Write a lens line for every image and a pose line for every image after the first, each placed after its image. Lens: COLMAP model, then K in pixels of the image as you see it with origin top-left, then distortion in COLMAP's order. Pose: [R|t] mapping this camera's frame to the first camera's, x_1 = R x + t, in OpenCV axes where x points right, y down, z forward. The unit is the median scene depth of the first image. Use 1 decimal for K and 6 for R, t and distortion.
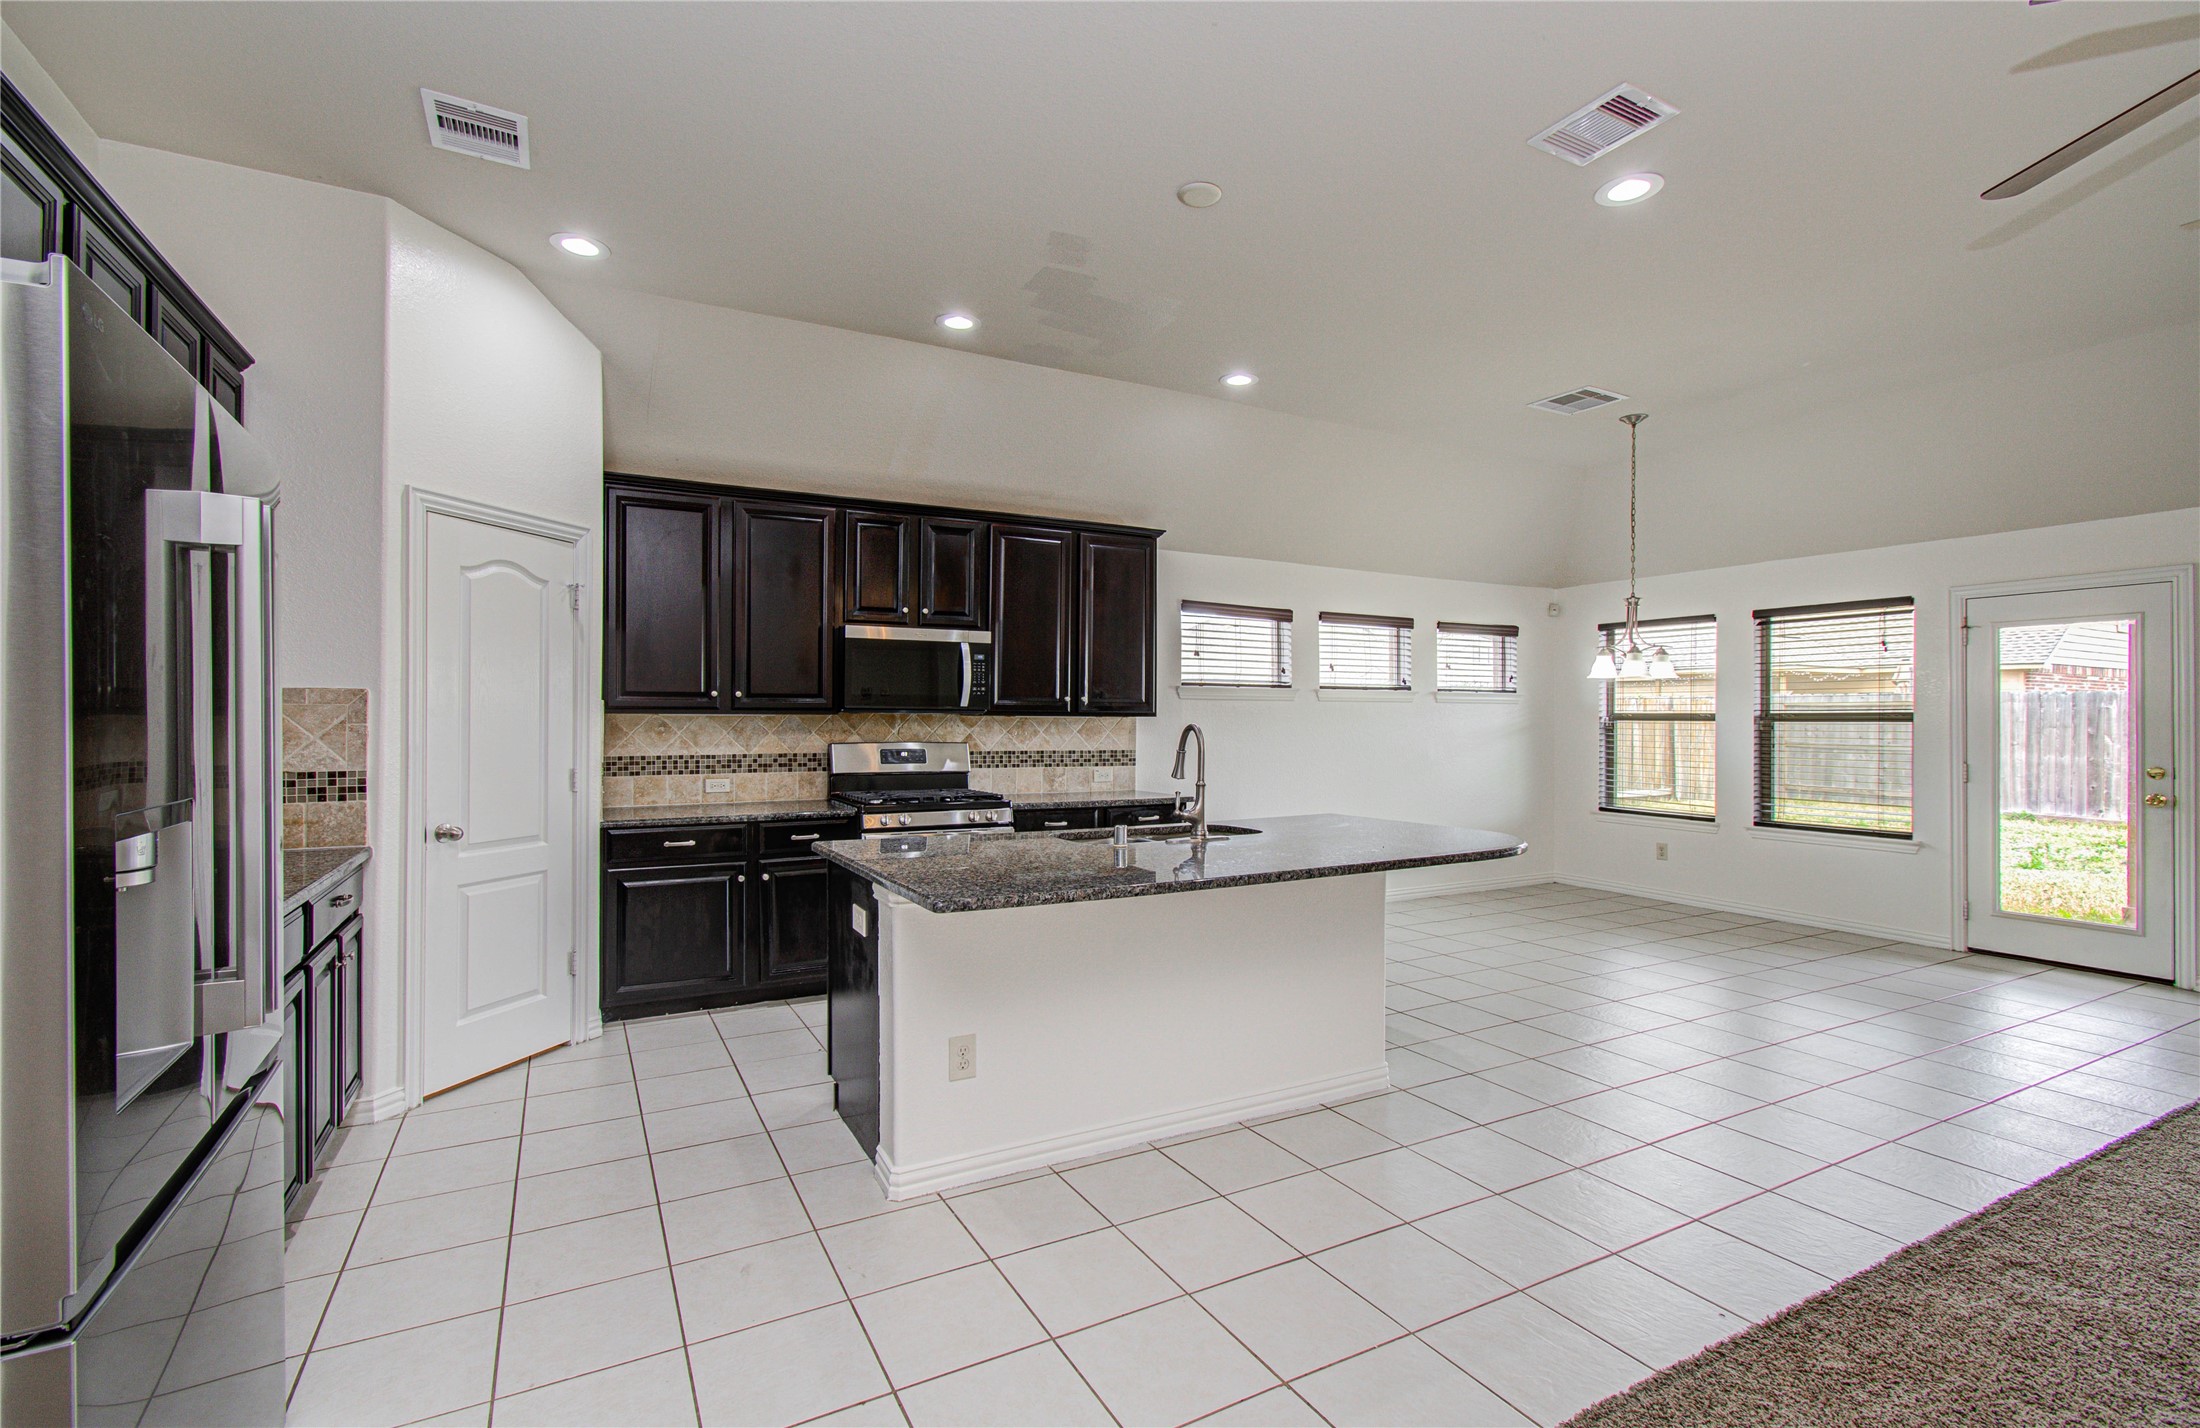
lens RADIAL K [[957.0, 0, 1120.8], [0, 957.0, 719.6], [0, 0, 1]] dist [-0.009178, 0.009335]
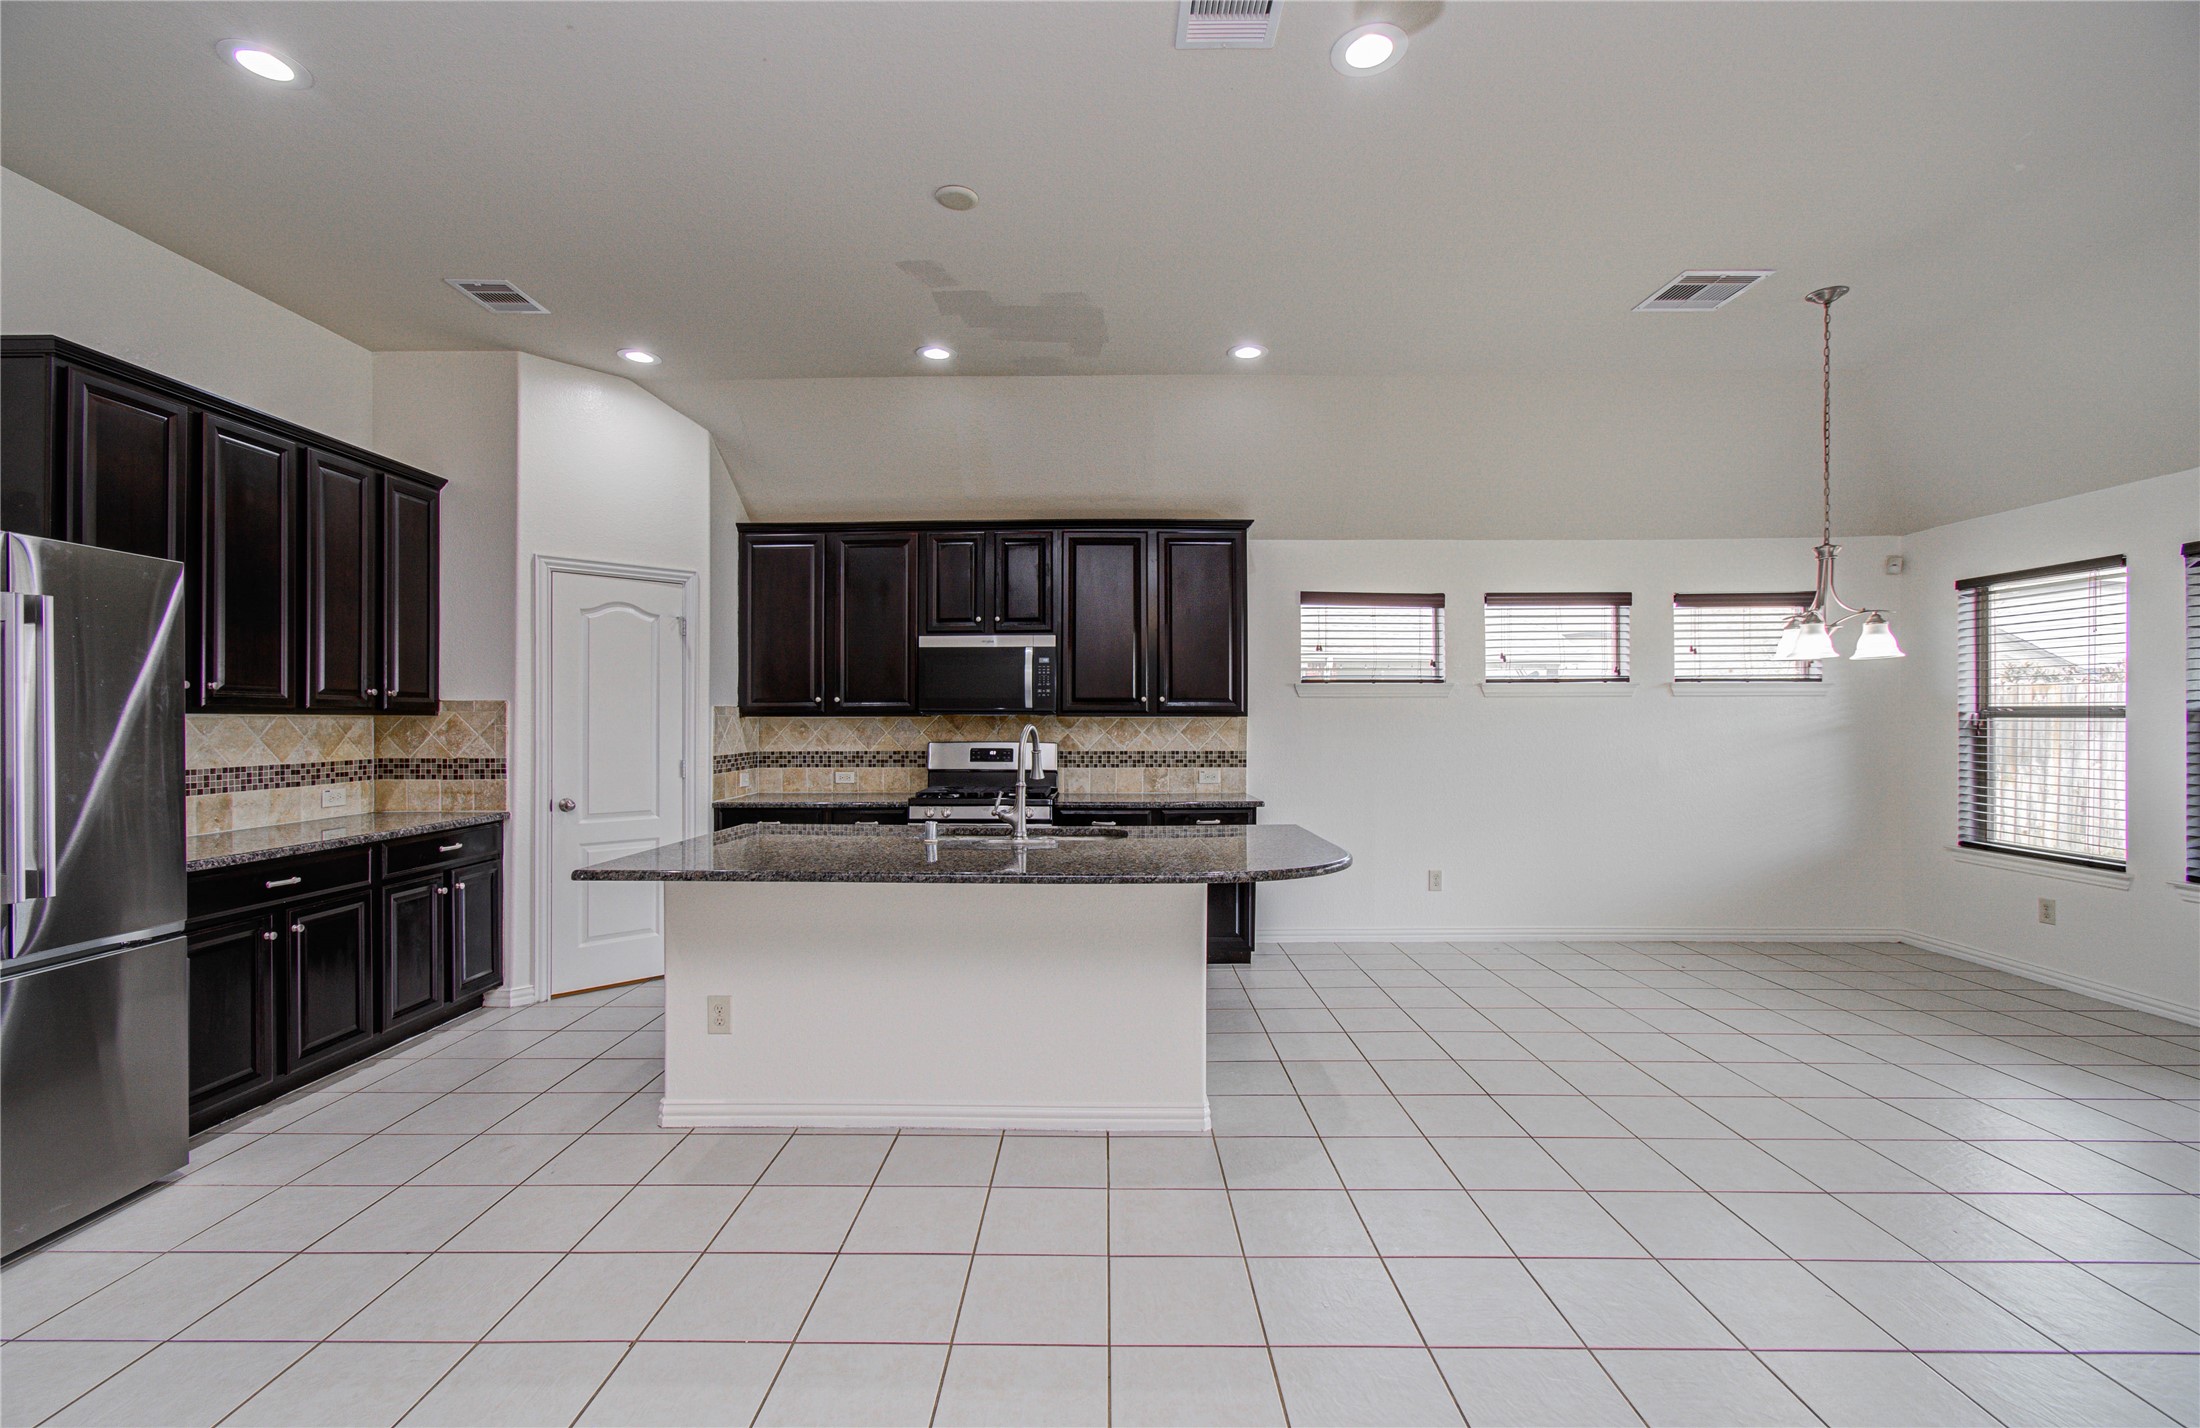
lens RADIAL K [[957.0, 0, 1119.1], [0, 957.0, 721.0], [0, 0, 1]] dist [-0.009178, 0.009335]
pose [[0.876372, -0.004573, -0.481613, 0.450517], [0.004443, 0.999989, -0.001411, 0.002524], [0.481614, -0.000903, 0.876383, 0.127471]]
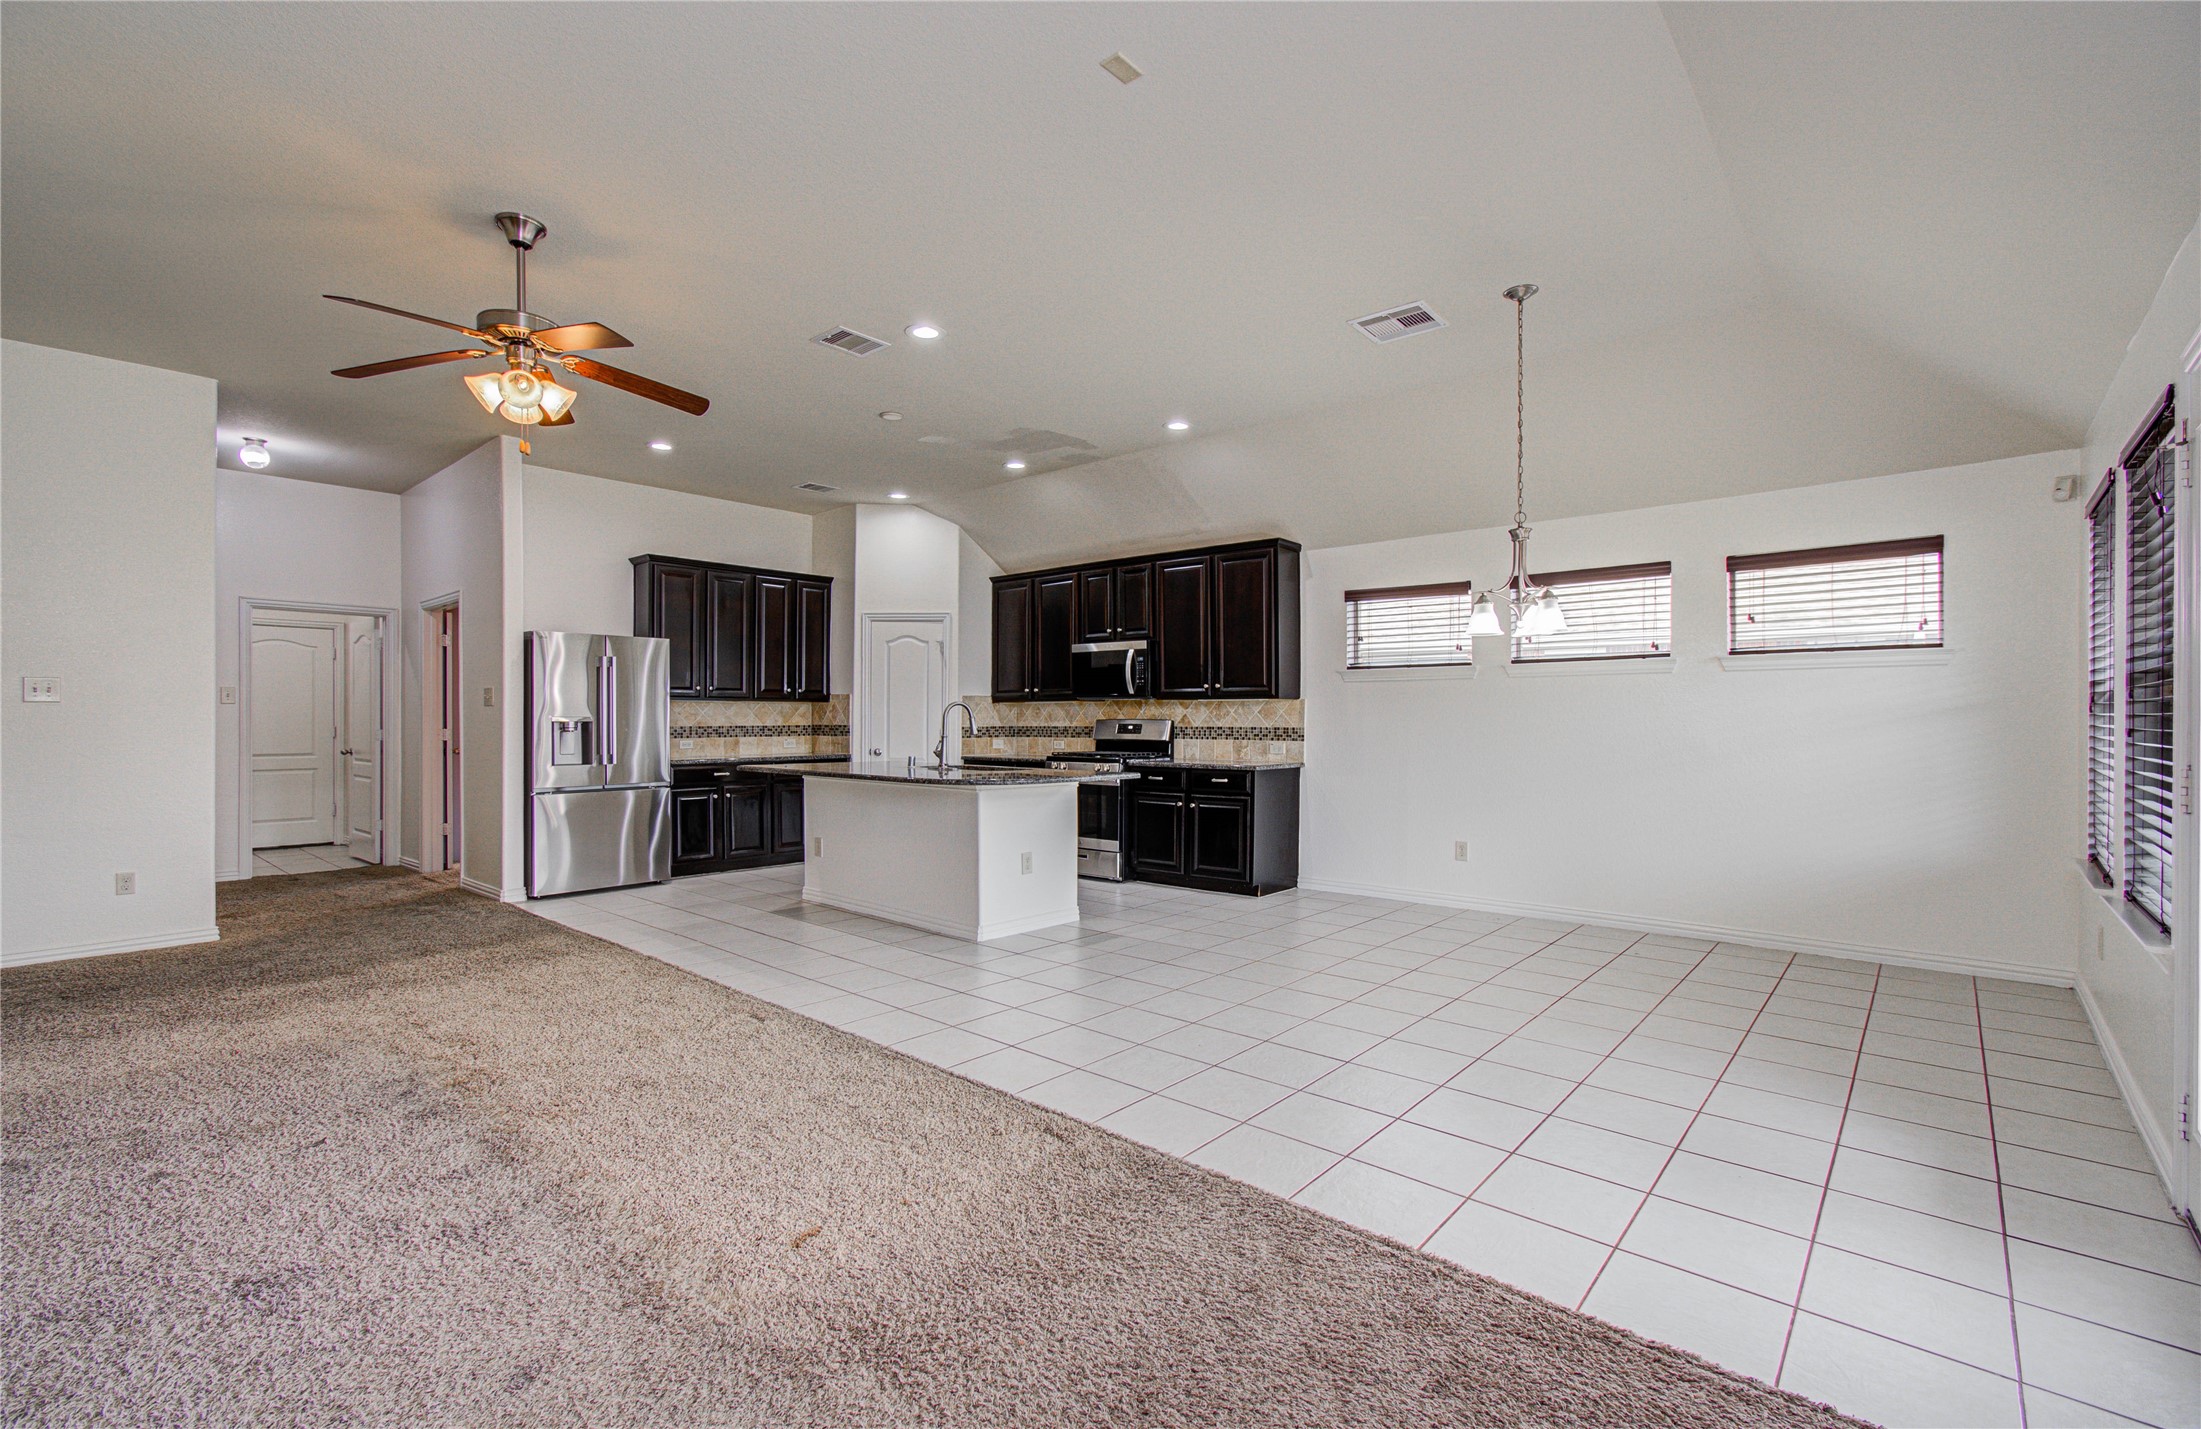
lens RADIAL K [[957.5, 0, 1092.8], [0, 957.5, 721.1], [0, 0, 1]] dist [-0.009178, 0.009335]
pose [[0.354693, 0.000797, -0.934983, 1.228975], [0.002652, 0.999995, 0.001859, 0.025671], [0.934979, -0.003139, 0.354689, 0.447609]]
